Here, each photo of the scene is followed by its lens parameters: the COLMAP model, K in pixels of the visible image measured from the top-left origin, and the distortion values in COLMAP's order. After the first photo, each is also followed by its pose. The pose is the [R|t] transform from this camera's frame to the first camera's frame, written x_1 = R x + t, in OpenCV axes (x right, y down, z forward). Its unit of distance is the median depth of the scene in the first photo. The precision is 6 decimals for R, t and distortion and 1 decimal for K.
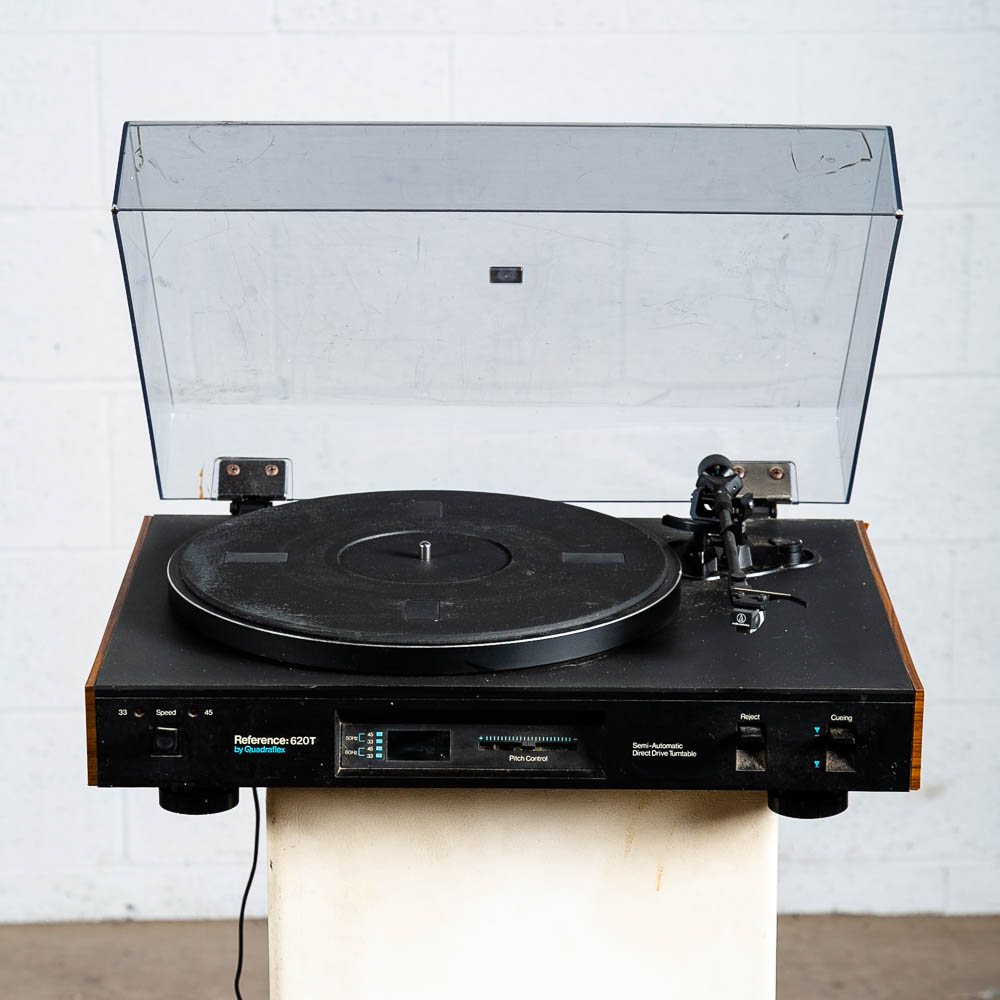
lens RADIAL K [[3332.5, 0, 505.0], [0, 3332.5, 503.2], [0, 0, 1]] dist [0.447972, 0.000000]
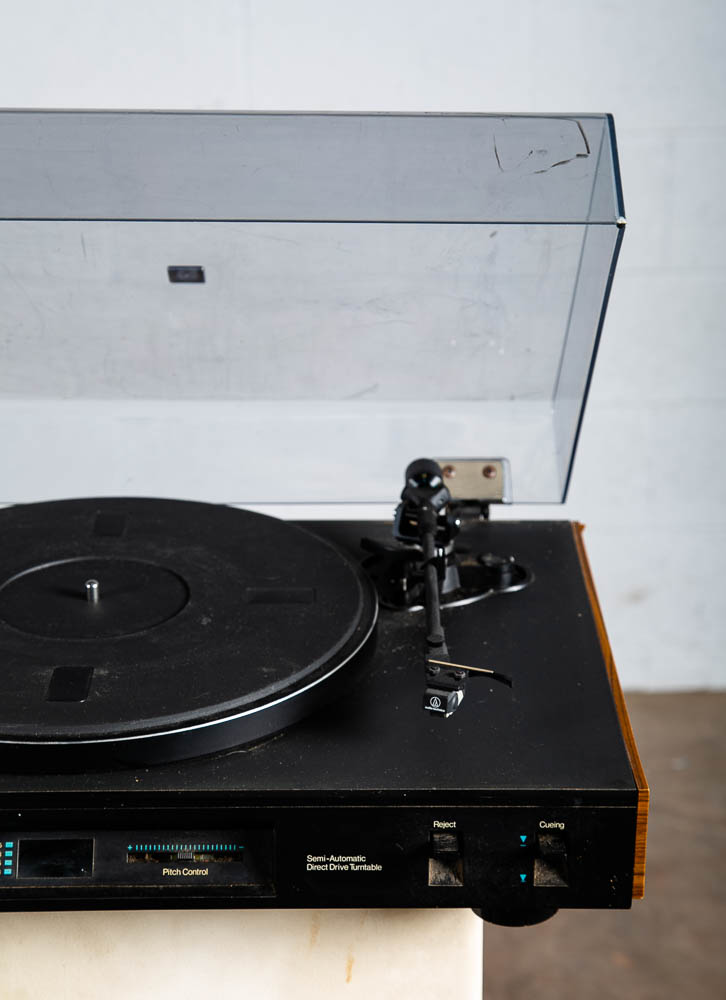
lens RADIAL K [[2090.2, 0, 361.9], [0, 2090.2, 499.1], [0, 0, 1]] dist [0.258450, 0.000000]
pose [[0.999976, -0.006962, -0.000077, 0.051237], [0.006934, 0.994973, 0.099906, -0.069470], [-0.000618, -0.099904, 0.994997, 0.462463]]
